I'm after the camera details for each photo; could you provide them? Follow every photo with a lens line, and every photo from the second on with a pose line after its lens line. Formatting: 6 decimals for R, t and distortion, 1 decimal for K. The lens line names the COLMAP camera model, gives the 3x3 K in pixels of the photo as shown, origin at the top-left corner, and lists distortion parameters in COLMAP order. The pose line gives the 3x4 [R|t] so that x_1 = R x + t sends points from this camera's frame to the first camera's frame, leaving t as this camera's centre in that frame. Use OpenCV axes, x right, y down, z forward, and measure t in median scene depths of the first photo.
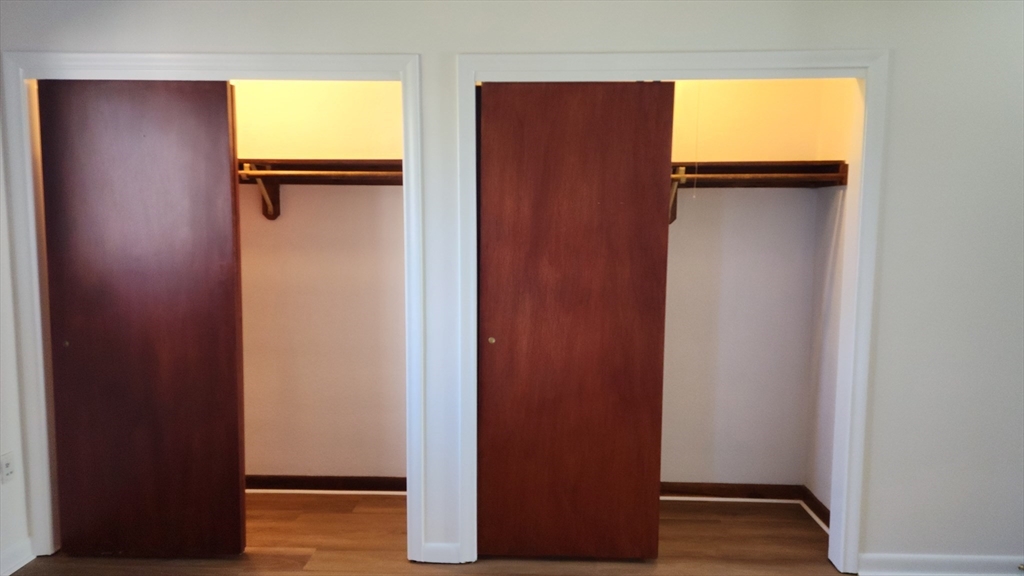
lens RADIAL K [[664.6, 0, 508.8], [0, 664.6, 273.9], [0, 0, 1]] dist [0.010380, 0.000489]
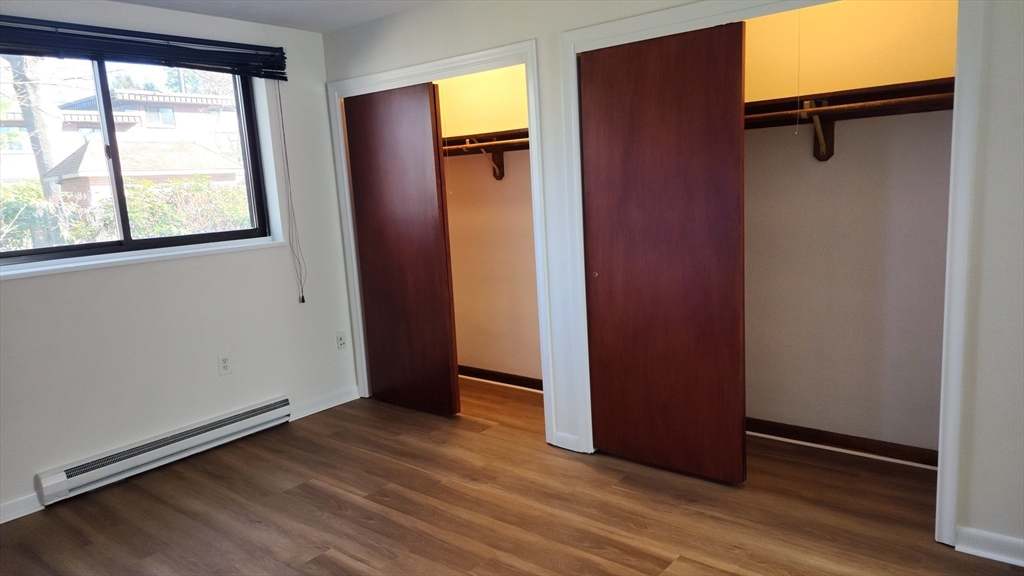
lens RADIAL K [[675.5, 0, 510.6], [0, 675.5, 302.7], [0, 0, 1]] dist [-0.029855, -0.002506]
pose [[0.779499, 0.057018, -0.623803, 0.595764], [0.017874, 0.993418, 0.113138, 0.010649], [0.626148, -0.099341, 0.773350, -0.029652]]
